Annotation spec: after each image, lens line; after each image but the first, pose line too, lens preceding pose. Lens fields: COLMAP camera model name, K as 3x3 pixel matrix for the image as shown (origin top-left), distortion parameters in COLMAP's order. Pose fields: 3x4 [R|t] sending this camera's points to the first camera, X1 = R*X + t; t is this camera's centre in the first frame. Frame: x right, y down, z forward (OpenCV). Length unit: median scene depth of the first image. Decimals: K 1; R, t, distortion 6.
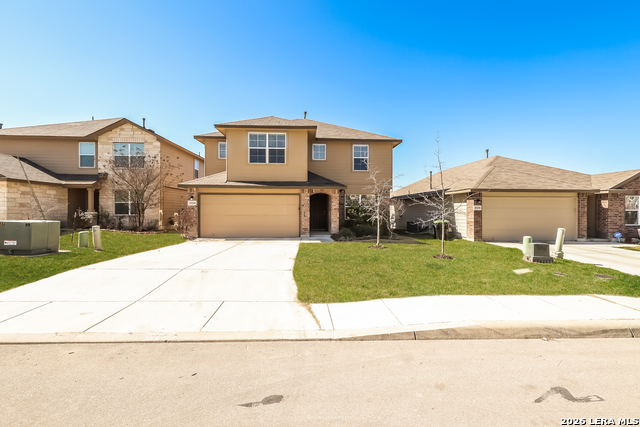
lens RADIAL K [[286.4, 0, 320.0], [0, 286.4, 213.5], [0, 0, 1]] dist [0.000070, 0.000009]
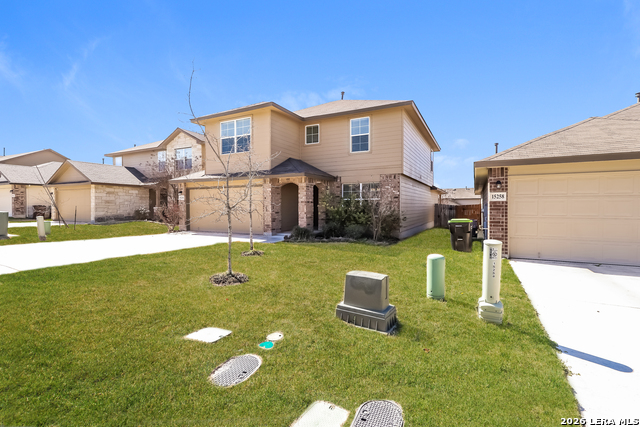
lens RADIAL K [[286.4, 0, 320.0], [0, 286.4, 213.5], [0, 0, 1]] dist [0.000070, 0.000009]
pose [[0.860242, 0.008839, -0.509810, 0.517814], [-0.004572, 0.999943, 0.009622, 0.008726], [0.509866, -0.005946, 0.860233, 0.343860]]
